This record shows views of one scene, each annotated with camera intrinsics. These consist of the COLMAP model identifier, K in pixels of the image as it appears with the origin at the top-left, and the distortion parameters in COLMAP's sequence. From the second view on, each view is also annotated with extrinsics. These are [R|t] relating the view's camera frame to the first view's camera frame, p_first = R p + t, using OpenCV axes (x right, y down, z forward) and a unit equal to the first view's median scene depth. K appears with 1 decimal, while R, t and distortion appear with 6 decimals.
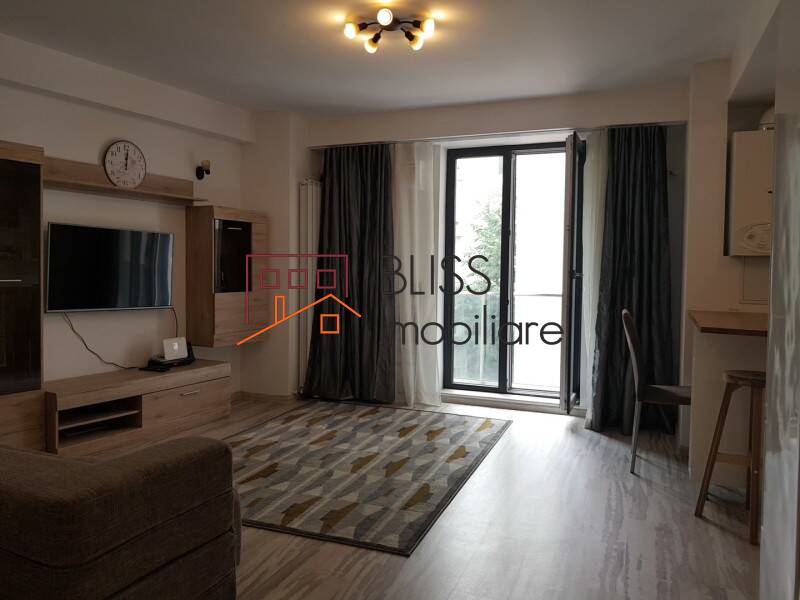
lens RADIAL K [[626.6, 0, 395.0], [0, 626.6, 285.9], [0, 0, 1]] dist [0.102246, -0.186695]
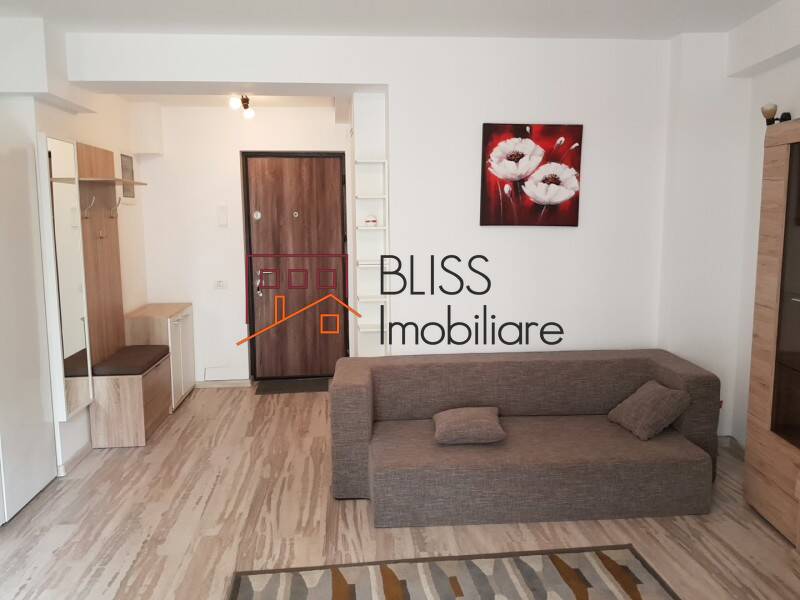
lens RADIAL K [[626.6, 0, 395.0], [0, 626.6, 285.9], [0, 0, 1]] dist [0.102246, -0.186695]
pose [[-0.897058, 0.049139, -0.439173, 0.126958], [-0.011244, 0.990939, 0.133842, -0.097532], [0.441770, 0.125002, -0.888377, 1.164426]]
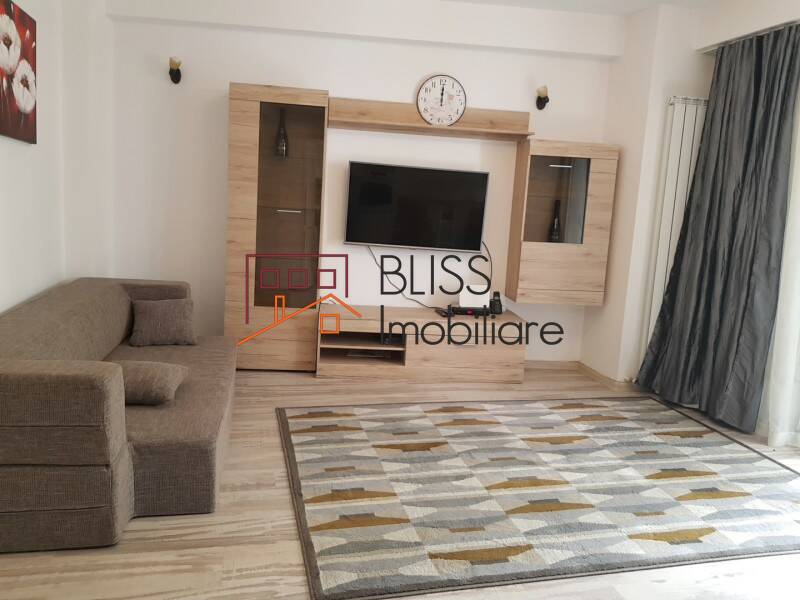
lens RADIAL K [[626.6, 0, 395.0], [0, 626.6, 285.9], [0, 0, 1]] dist [0.102246, -0.186695]
pose [[0.573129, 0.139289, -0.807541, 0.364708], [-0.076020, 0.990236, 0.116848, -0.017909], [0.815932, -0.005580, 0.578121, 0.392694]]
